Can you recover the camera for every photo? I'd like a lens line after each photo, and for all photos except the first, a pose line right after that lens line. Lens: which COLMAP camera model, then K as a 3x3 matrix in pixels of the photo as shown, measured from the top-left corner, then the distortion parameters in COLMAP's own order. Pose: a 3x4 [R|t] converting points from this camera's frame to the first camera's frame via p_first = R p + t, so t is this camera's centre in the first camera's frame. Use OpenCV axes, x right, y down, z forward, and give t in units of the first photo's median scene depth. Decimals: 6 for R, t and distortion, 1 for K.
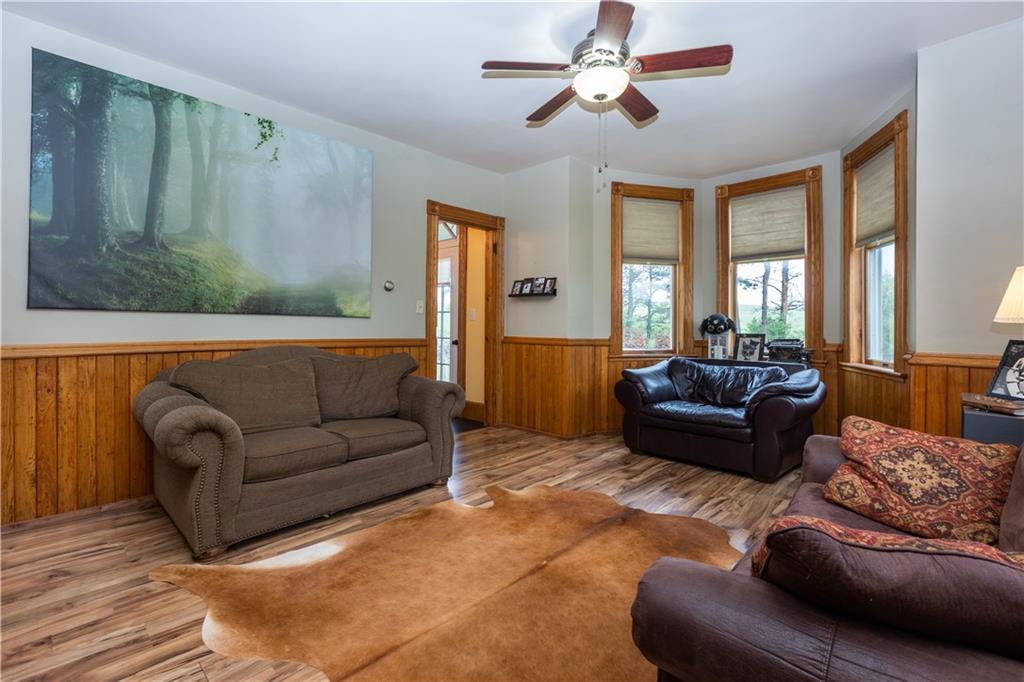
lens RADIAL K [[469.6, 0, 468.5], [0, 469.6, 308.4], [0, 0, 1]] dist [-0.000685, 0.000047]
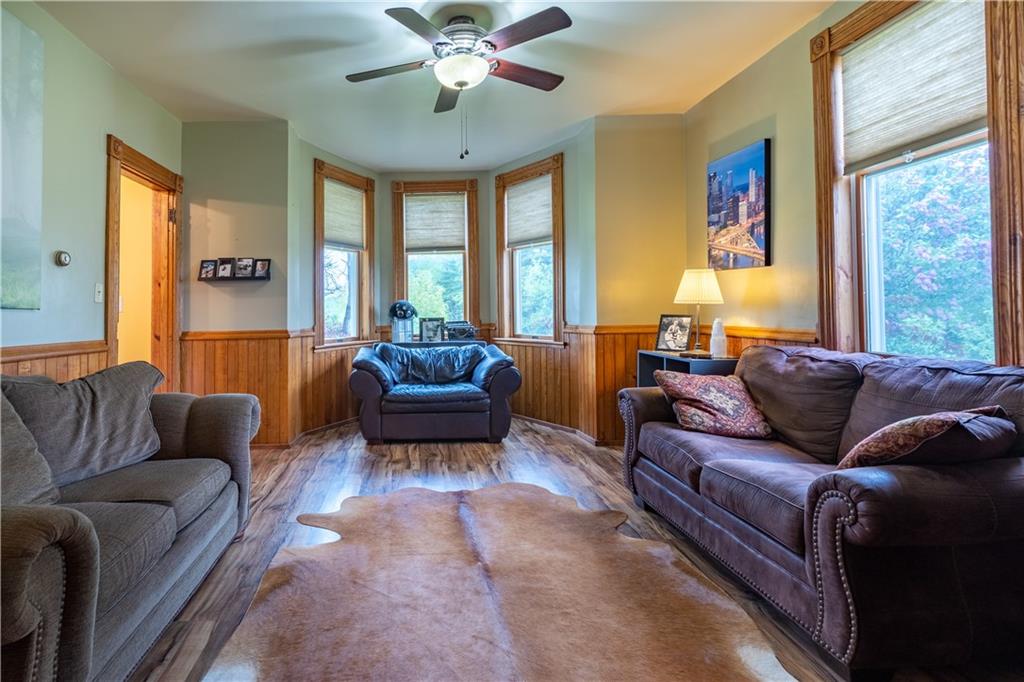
lens RADIAL K [[487.2, 0, 510.8], [0, 487.2, 286.9], [0, 0, 1]] dist [0.001022, 0.000027]
pose [[0.698615, 0.012201, 0.715394, -0.132171], [0.000941, 0.999838, -0.017971, 0.001002], [-0.715498, 0.013229, 0.698490, 0.070000]]
